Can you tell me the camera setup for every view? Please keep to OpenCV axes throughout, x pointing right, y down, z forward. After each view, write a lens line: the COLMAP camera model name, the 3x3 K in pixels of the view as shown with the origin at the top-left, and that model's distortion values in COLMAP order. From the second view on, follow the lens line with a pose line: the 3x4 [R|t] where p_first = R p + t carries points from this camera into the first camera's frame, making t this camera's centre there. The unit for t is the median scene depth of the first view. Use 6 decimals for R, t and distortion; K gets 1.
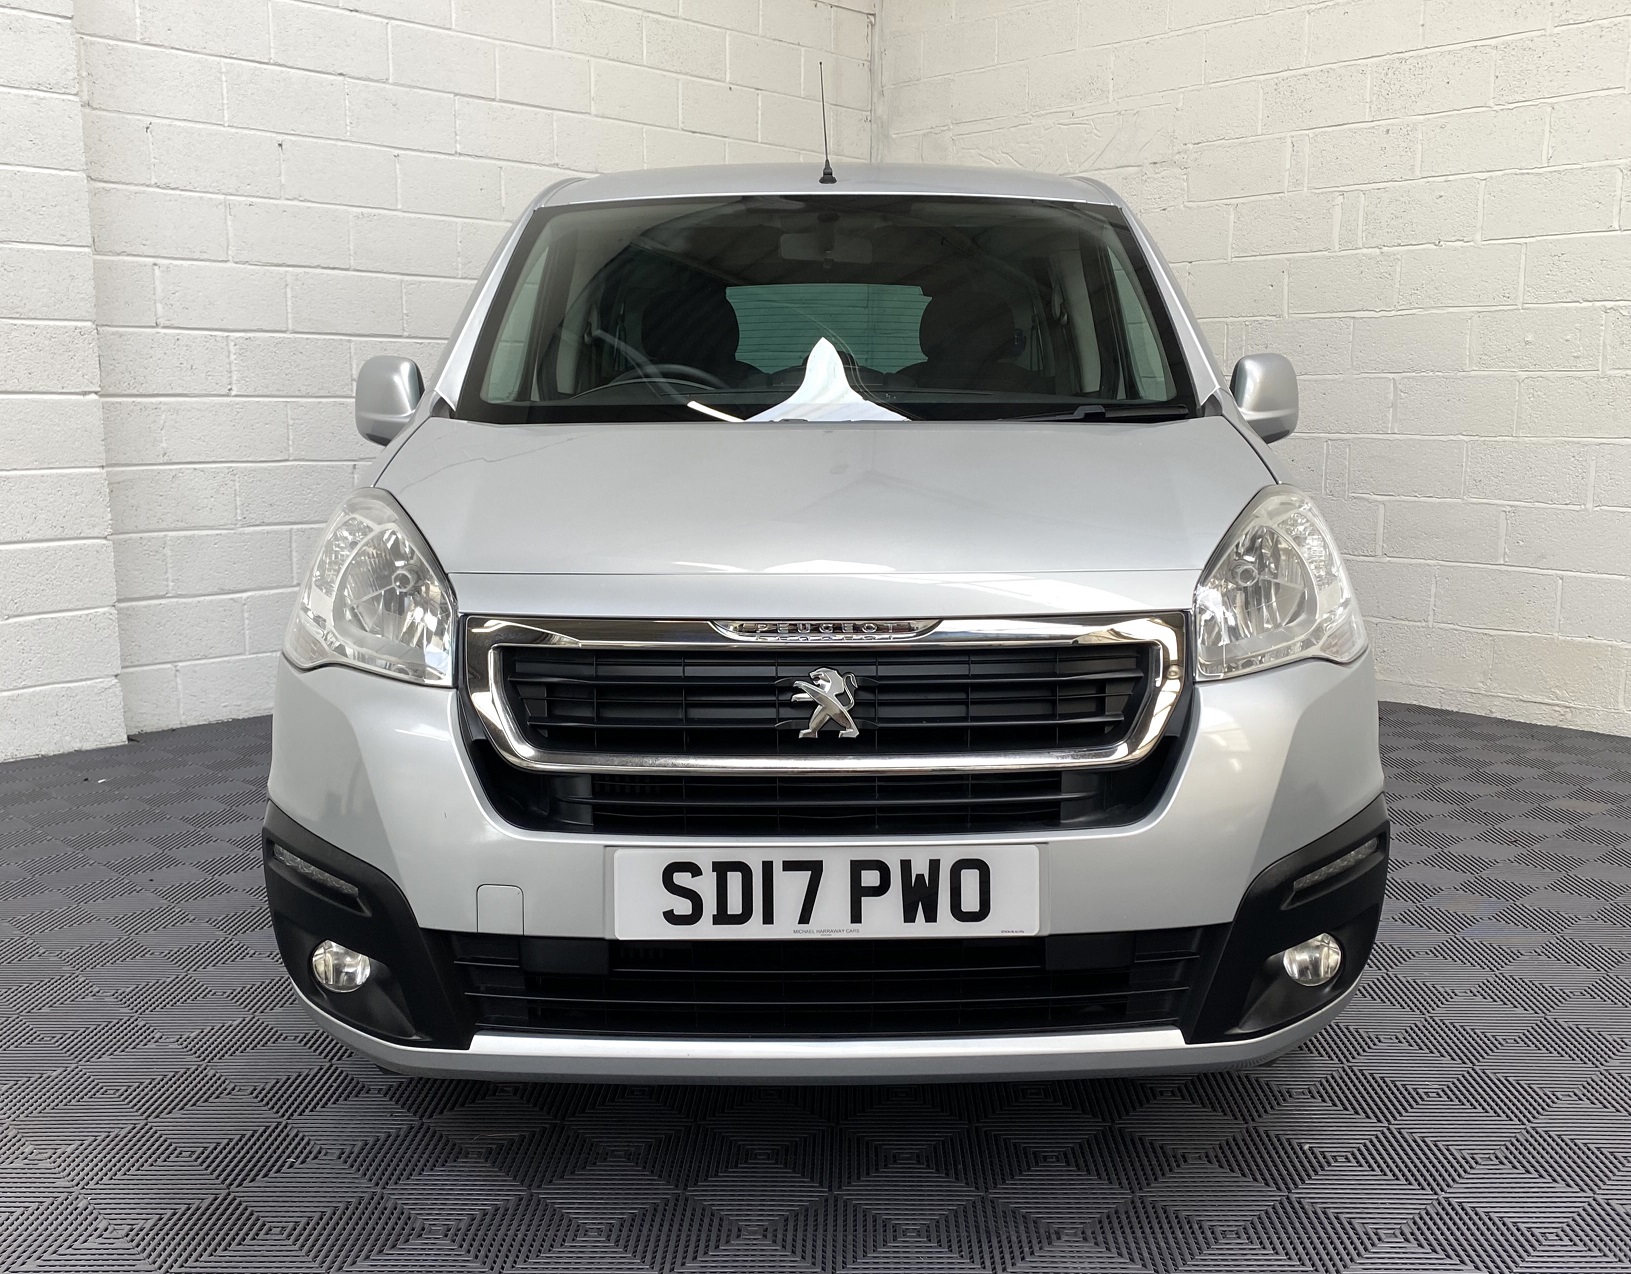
lens RADIAL K [[1612.0, 0, 842.6], [0, 1612.0, 614.6], [0, 0, 1]] dist [0.050142, -0.036929]
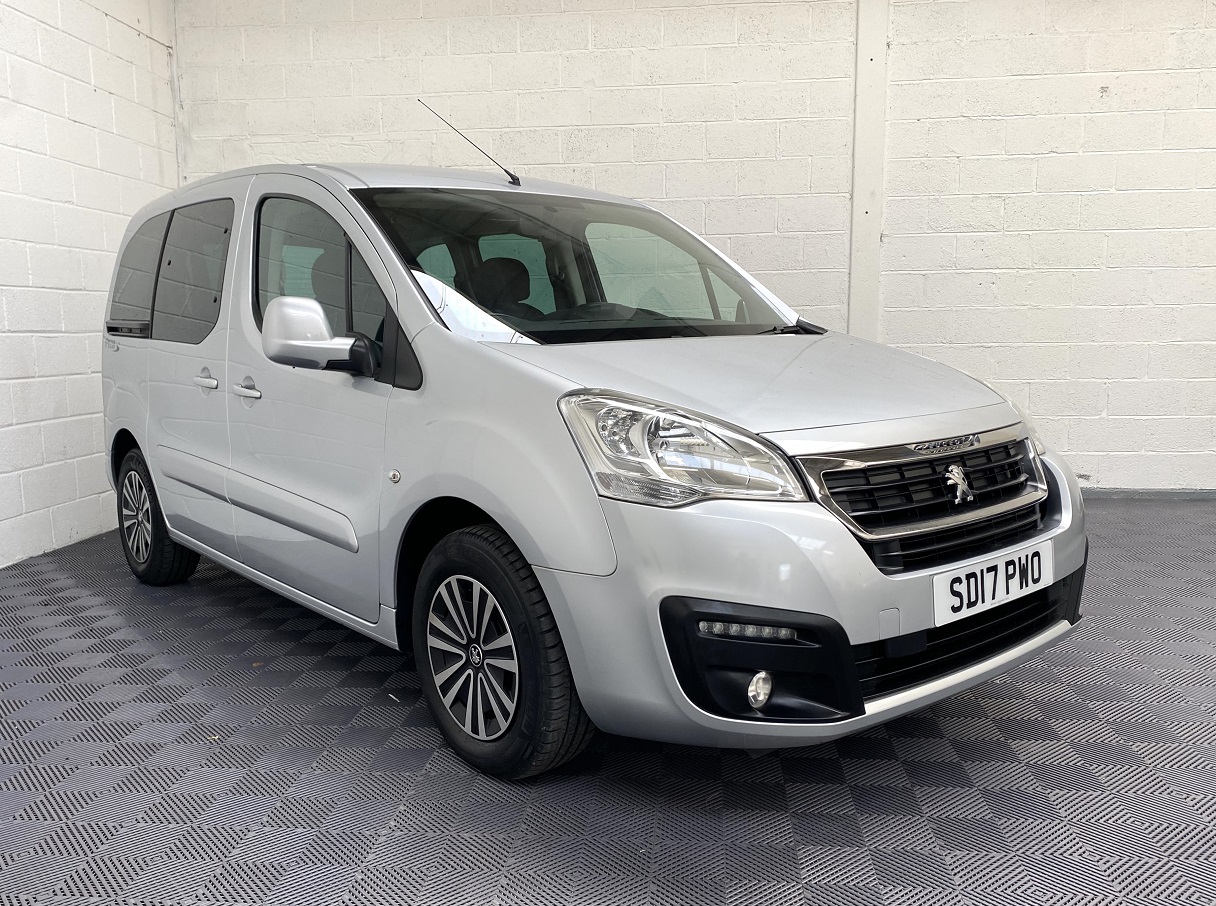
lens RADIAL K [[1032.0, 0, 595.3], [0, 1032.0, 497.9], [0, 0, 1]] dist [0.029221, -0.020085]
pose [[0.770611, -0.118488, 0.626194, -1.114106], [0.099794, 0.992879, 0.065062, -0.049128], [-0.629444, 0.012353, 0.776948, 0.355998]]
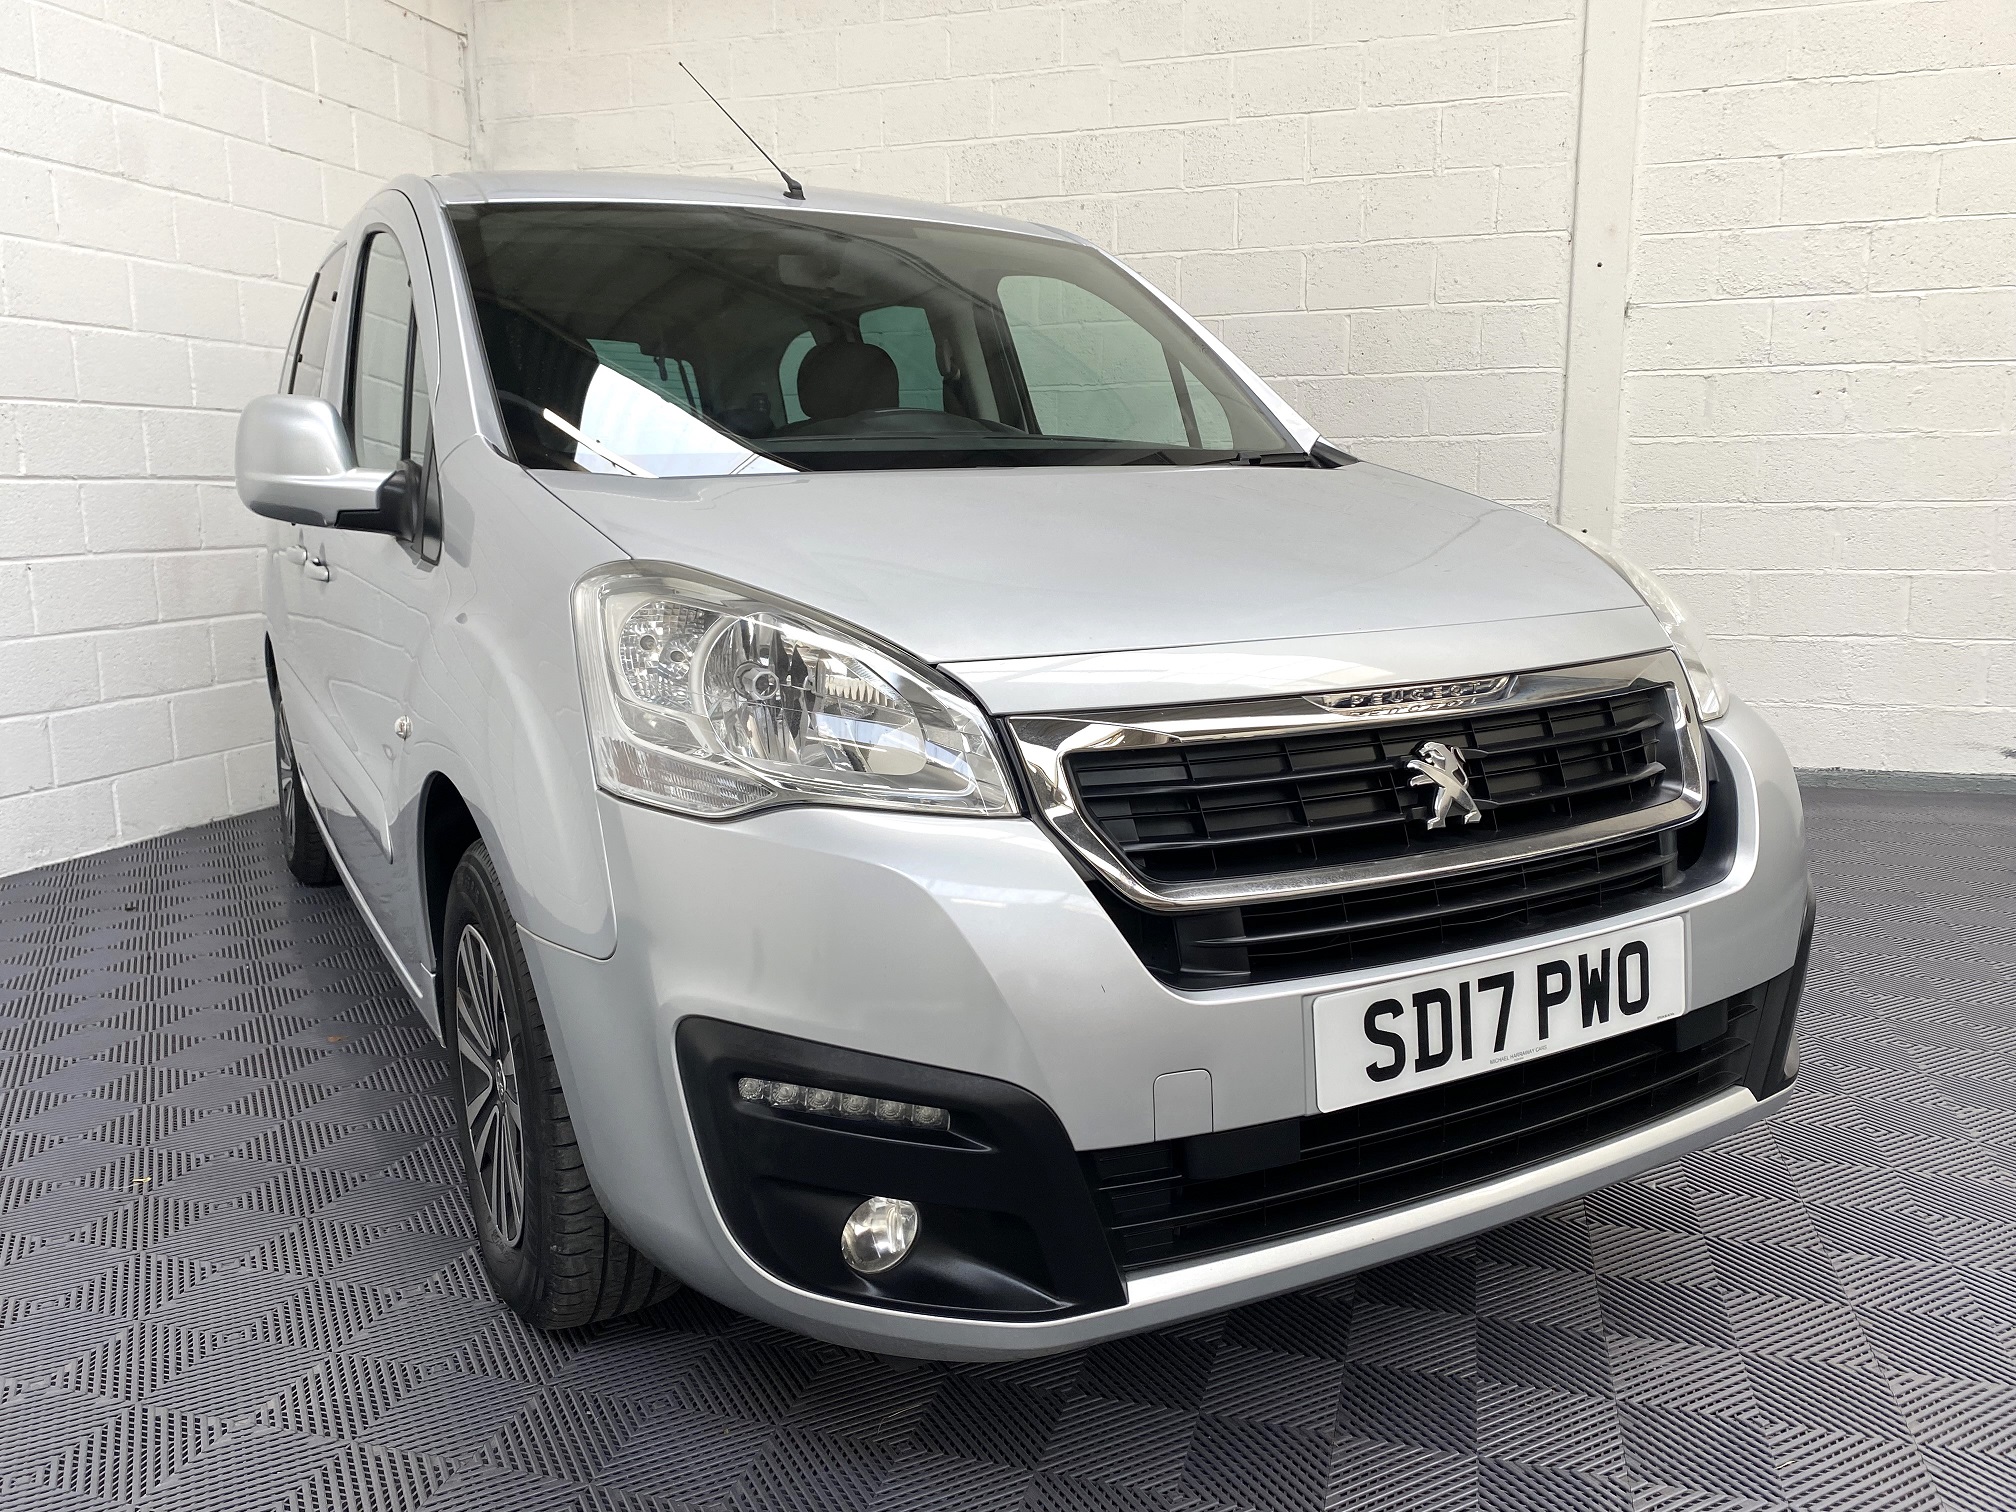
lens RADIAL K [[1561.5, 0, 1001.0], [0, 1561.5, 765.0], [0, 0, 1]] dist [0.018742, -0.003802]
pose [[0.877155, -0.096837, 0.470342, -0.607462], [0.078481, 0.995196, 0.058536, -0.020172], [-0.473751, -0.014433, 0.880540, 0.418048]]
